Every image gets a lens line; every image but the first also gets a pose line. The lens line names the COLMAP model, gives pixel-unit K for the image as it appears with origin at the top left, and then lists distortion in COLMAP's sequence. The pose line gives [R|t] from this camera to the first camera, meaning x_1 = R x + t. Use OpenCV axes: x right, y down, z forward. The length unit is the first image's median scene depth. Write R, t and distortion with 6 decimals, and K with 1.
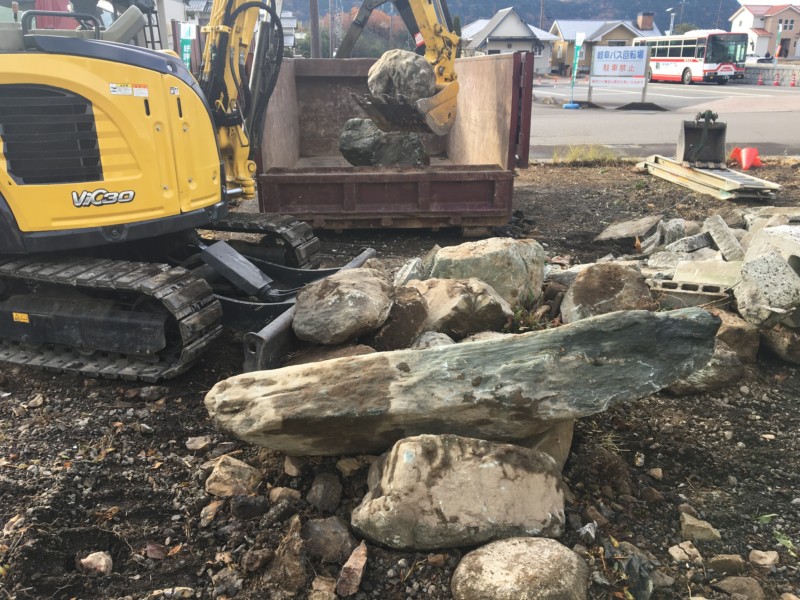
lens RADIAL K [[669.2, 0, 402.4], [0, 669.2, 301.8], [0, 0, 1]] dist [0.075573, -0.104038]
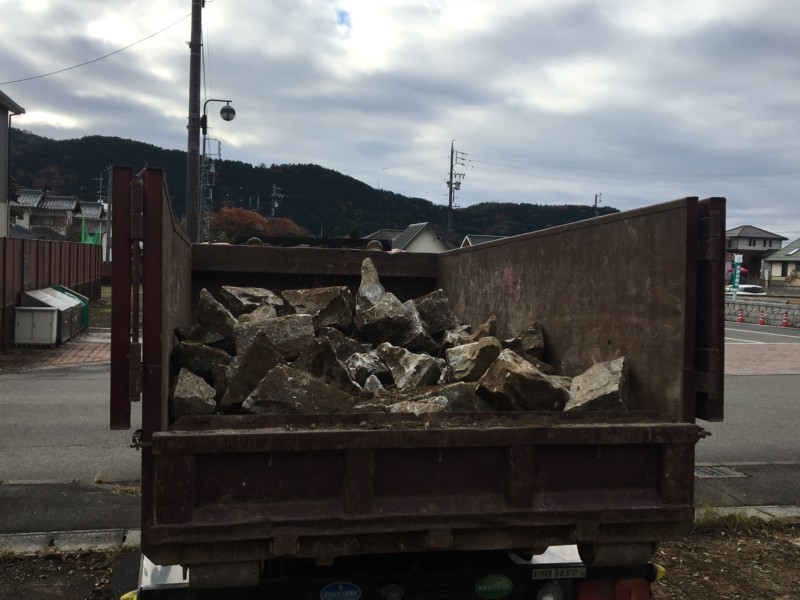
lens RADIAL K [[832.1, 0, 401.8], [0, 832.1, 296.4], [0, 0, 1]] dist [0.154019, 0.000000]
pose [[0.989782, 0.018628, 0.141367, -0.129427], [0.029381, 0.943510, -0.330040, -0.087369], [-0.139529, 0.330821, 0.933322, 0.437731]]
